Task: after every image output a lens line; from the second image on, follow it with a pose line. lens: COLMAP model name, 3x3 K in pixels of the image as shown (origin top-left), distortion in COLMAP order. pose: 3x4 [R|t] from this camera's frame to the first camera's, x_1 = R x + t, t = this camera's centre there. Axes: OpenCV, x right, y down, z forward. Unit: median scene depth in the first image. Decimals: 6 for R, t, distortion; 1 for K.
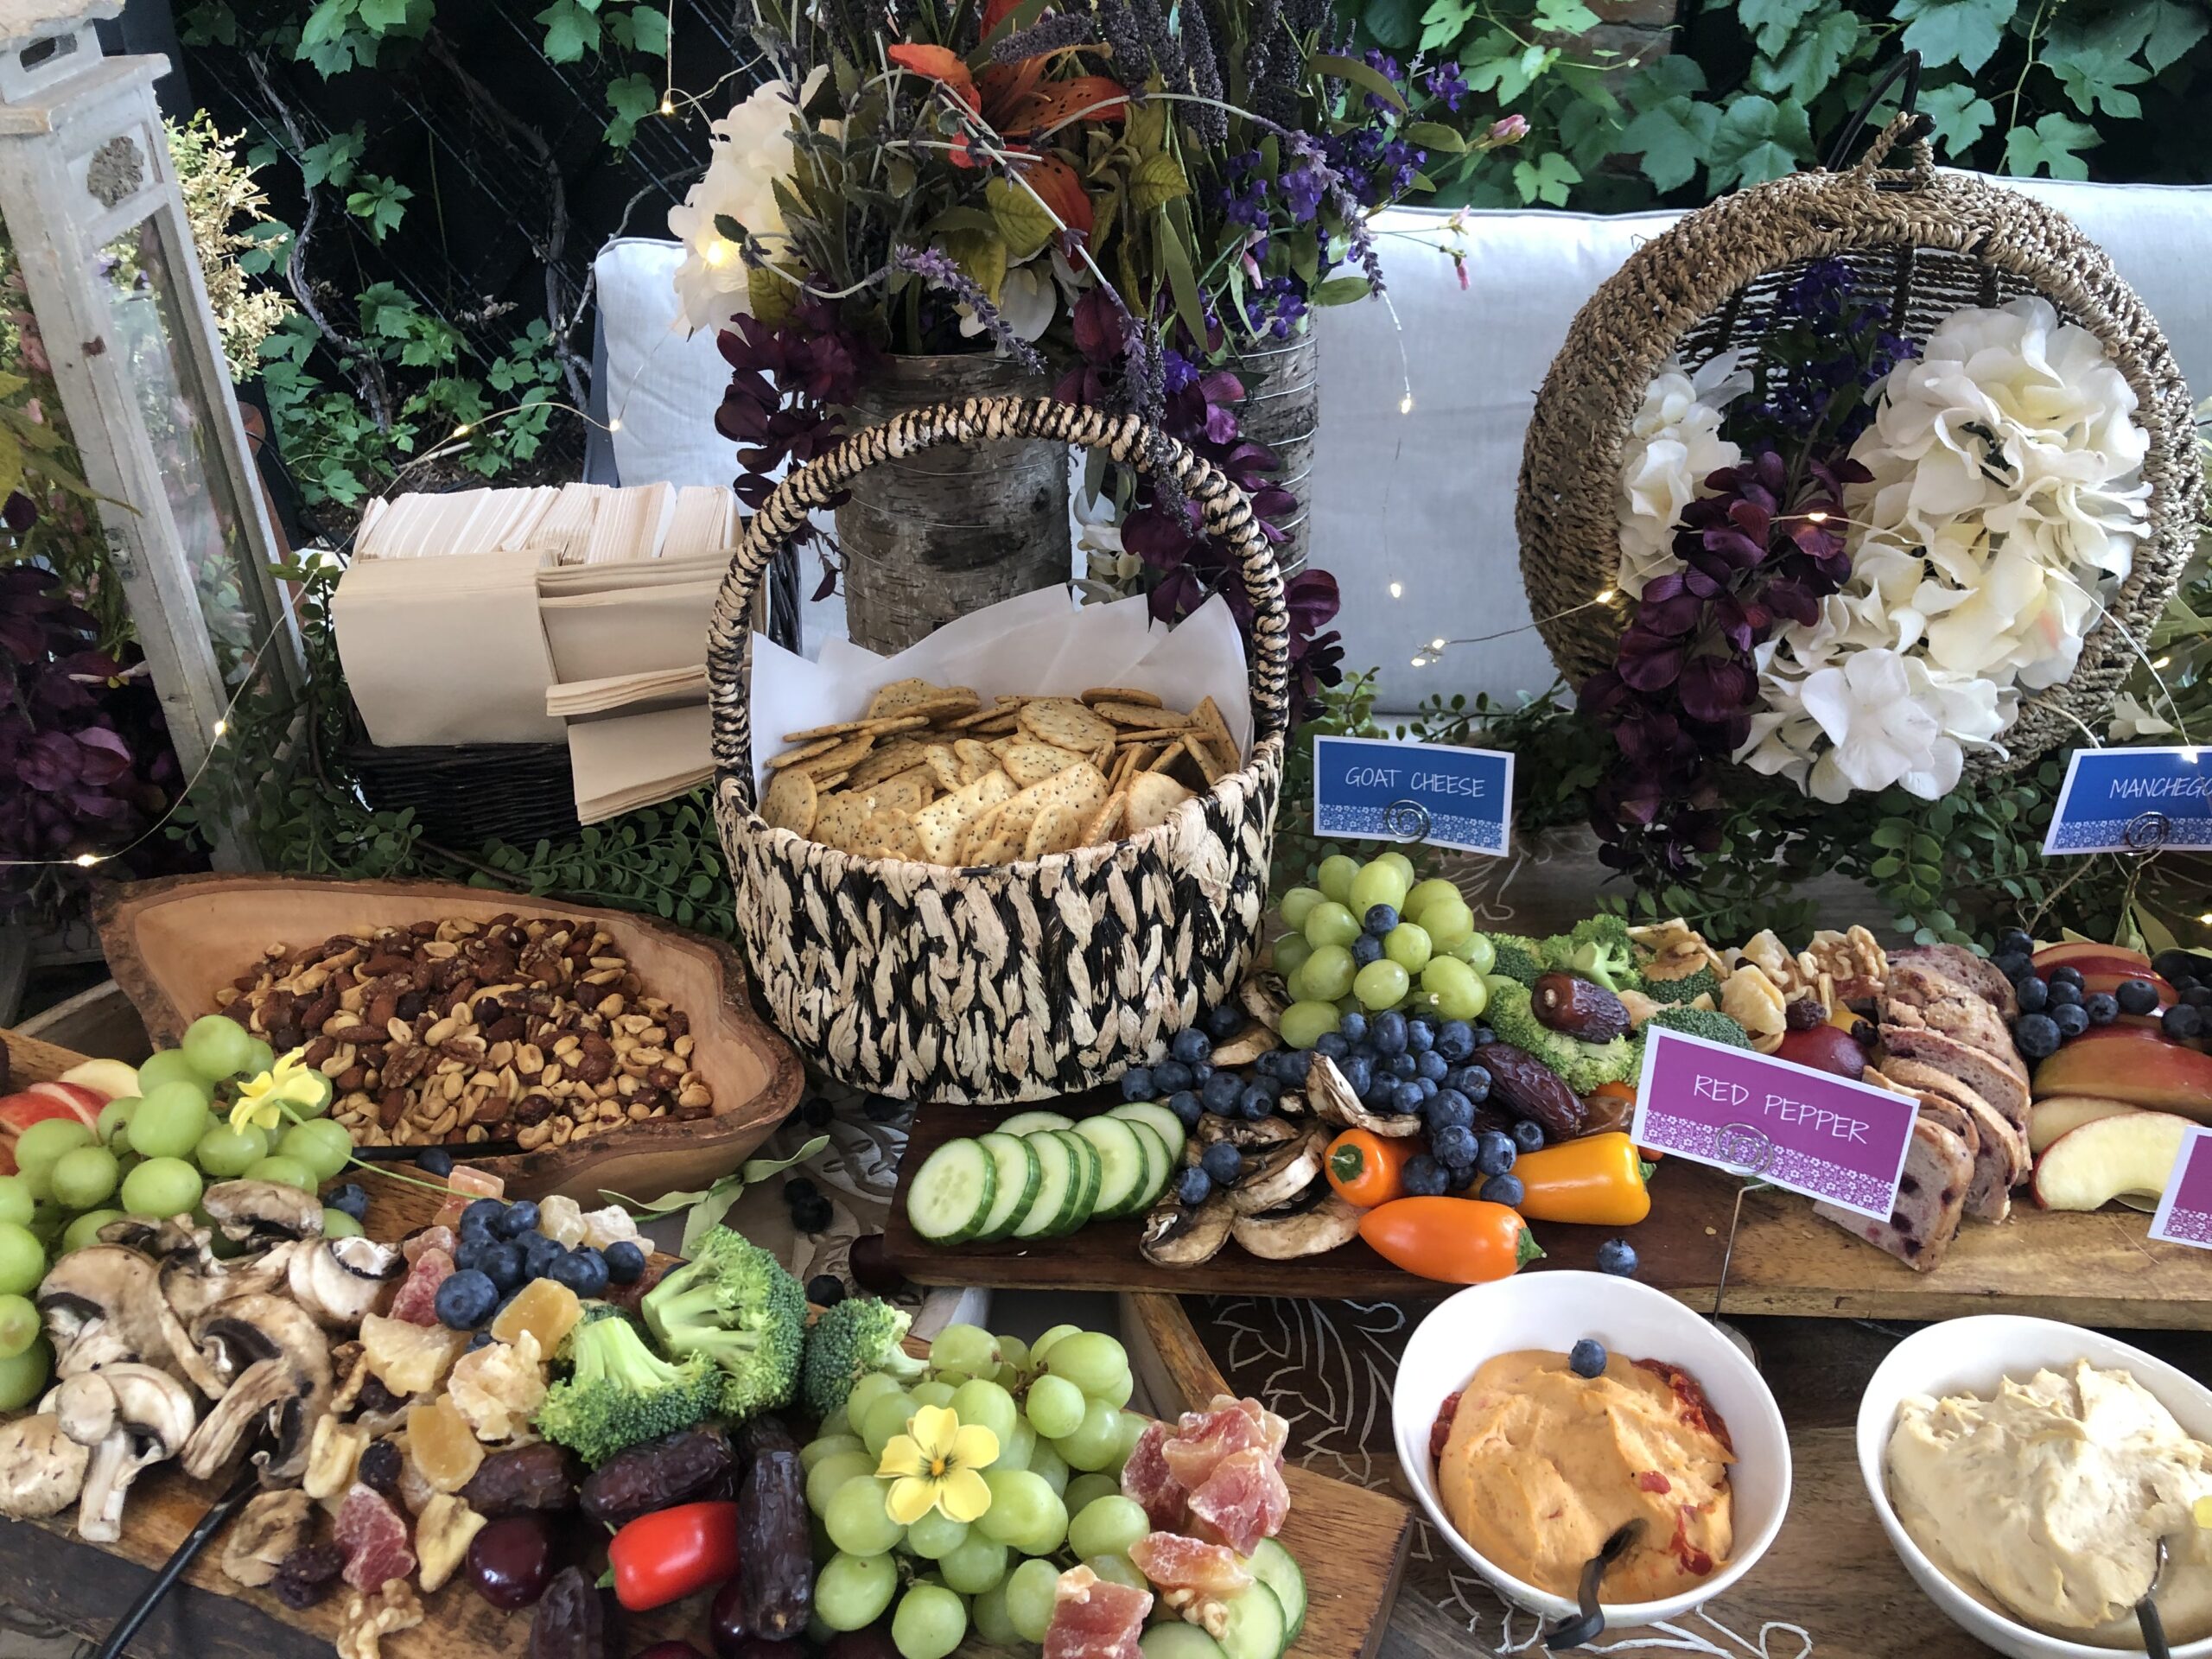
lens RADIAL K [[1820.1, 0, 1124.8], [0, 1820.1, 809.6], [0, 0, 1]] dist [0.039852, -0.064066]
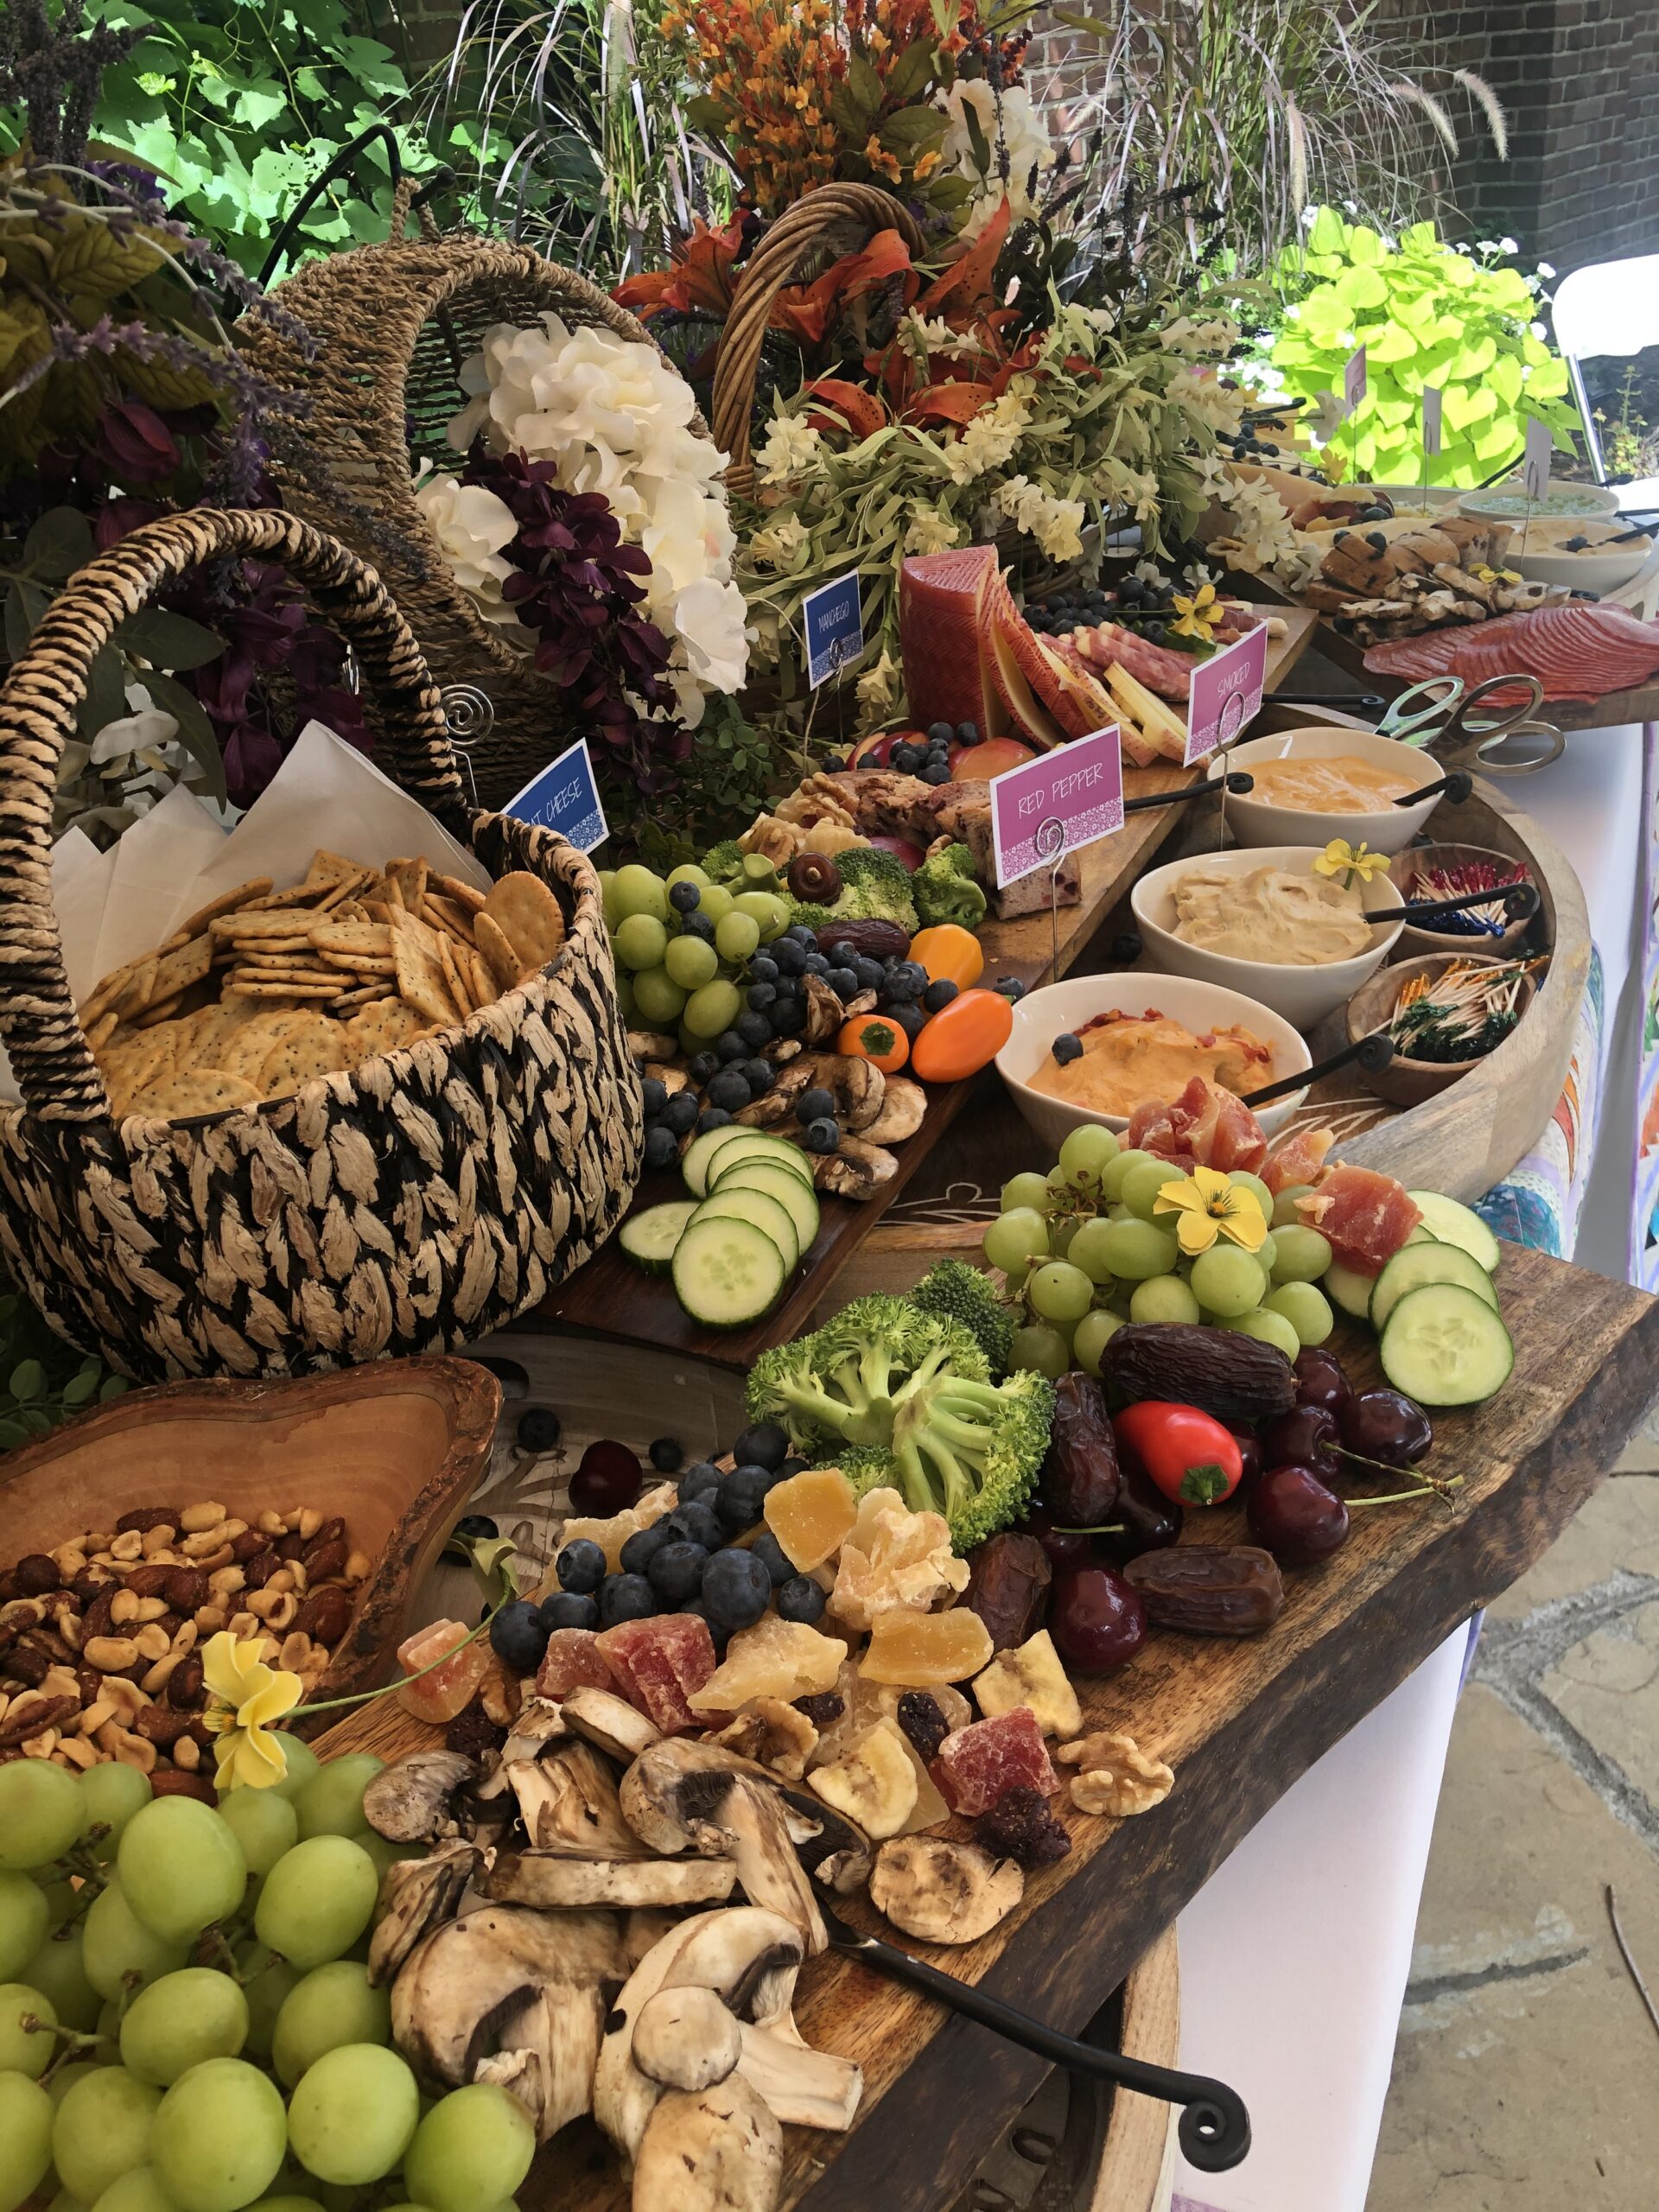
lens RADIAL K [[1820.1, 0, 829.5], [0, 1820.1, 1106.0], [0, 0, 1]] dist [0.039852, -0.064066]
pose [[0.354563, -0.471583, 0.807400, -0.764699], [0.523703, 0.815508, 0.246338, -0.058953], [-0.774610, 0.335495, 0.536118, 0.426554]]
